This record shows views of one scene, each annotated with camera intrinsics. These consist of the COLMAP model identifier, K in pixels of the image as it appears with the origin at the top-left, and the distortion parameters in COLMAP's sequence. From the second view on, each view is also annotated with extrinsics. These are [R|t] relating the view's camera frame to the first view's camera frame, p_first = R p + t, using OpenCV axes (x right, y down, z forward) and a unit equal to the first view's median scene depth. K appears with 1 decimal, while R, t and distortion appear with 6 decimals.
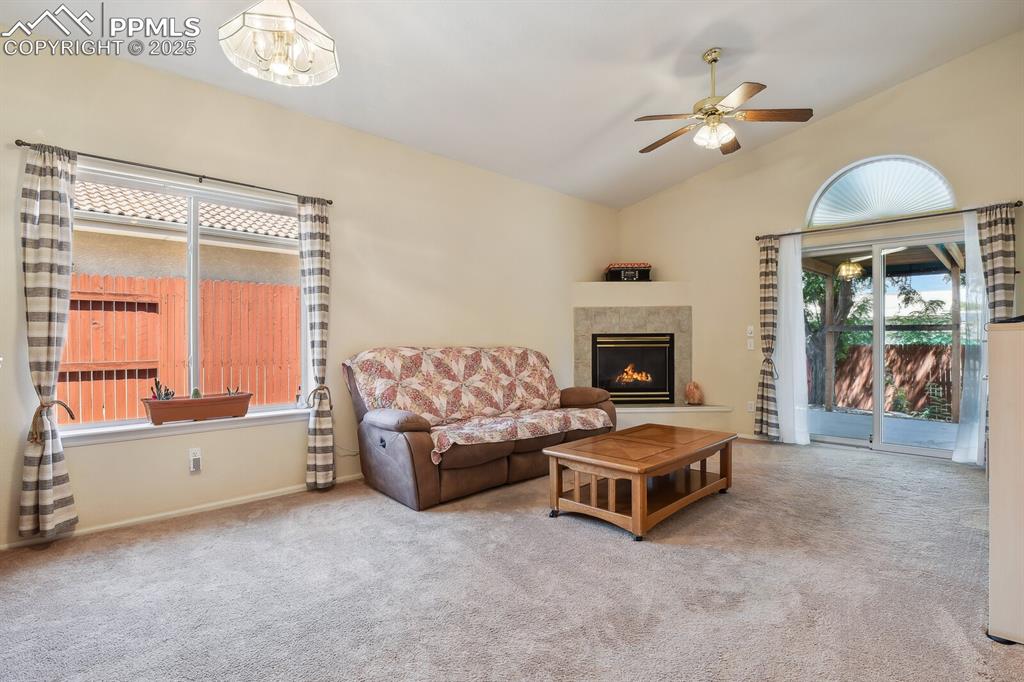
lens RADIAL K [[496.5, 0, 551.0], [0, 496.5, 339.1], [0, 0, 1]] dist [-0.028612, 0.000730]
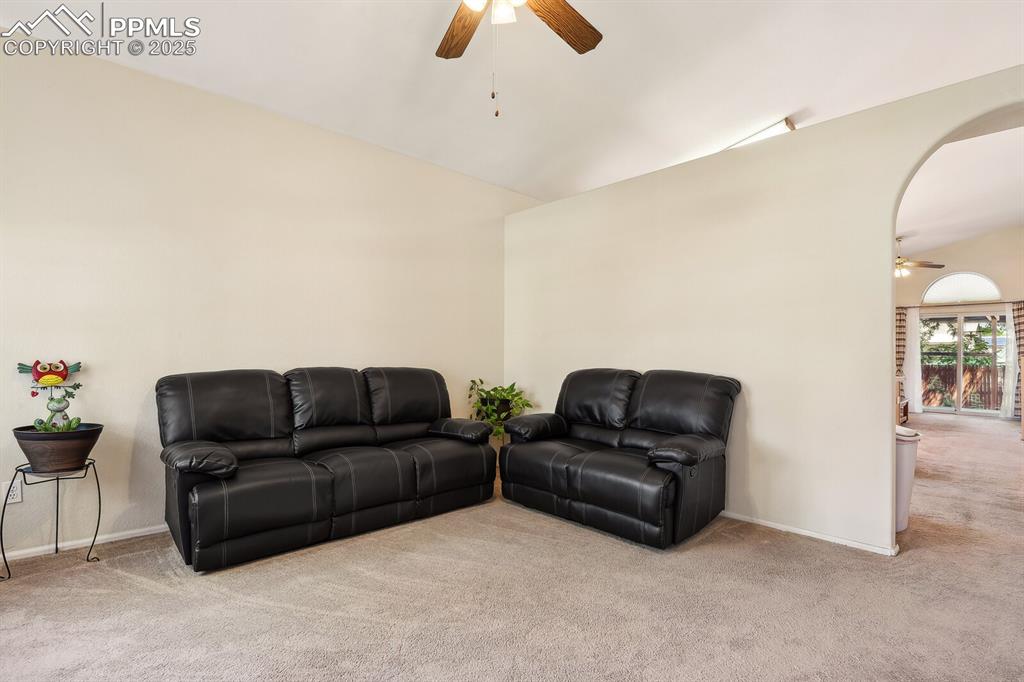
lens RADIAL K [[496.5, 0, 527.3], [0, 496.5, 356.9], [0, 0, 1]] dist [-0.028612, 0.000730]
pose [[0.998975, 0.012999, -0.043360, -1.193892], [-0.013010, 0.999915, 0.000024, 0.009943], [0.043357, 0.000540, 0.999060, -1.253594]]
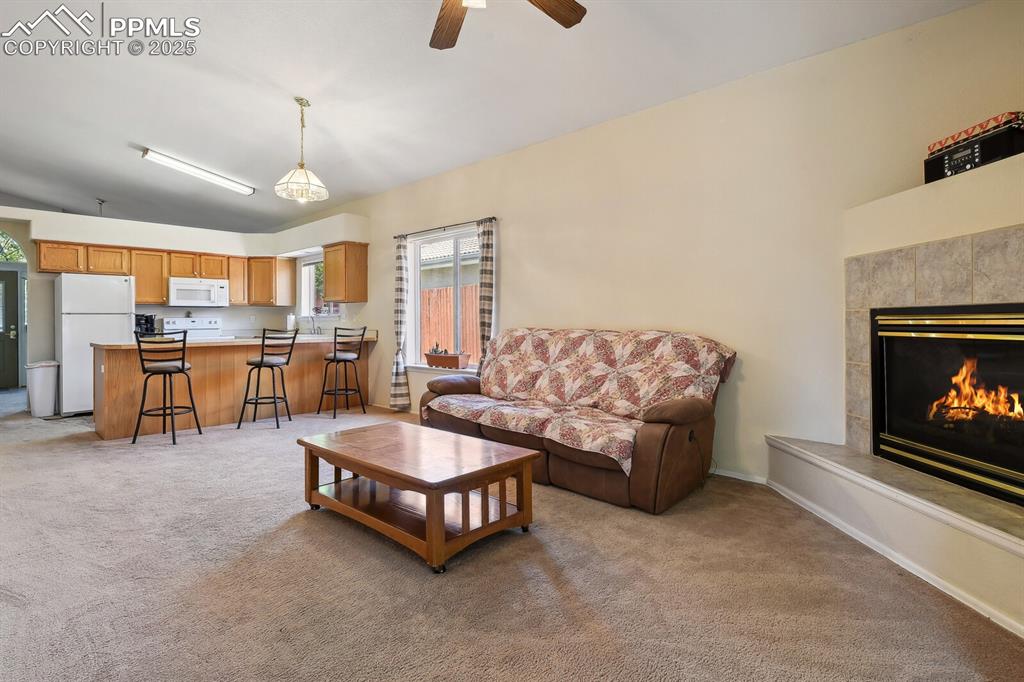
lens RADIAL K [[496.5, 0, 480.0], [0, 496.5, 316.2], [0, 0, 1]] dist [-0.028612, 0.000730]
pose [[-0.007721, -0.008357, -0.999935, 0.802196], [0.005708, 0.999948, -0.008402, -0.001432], [0.999954, -0.005772, -0.007673, 0.877731]]
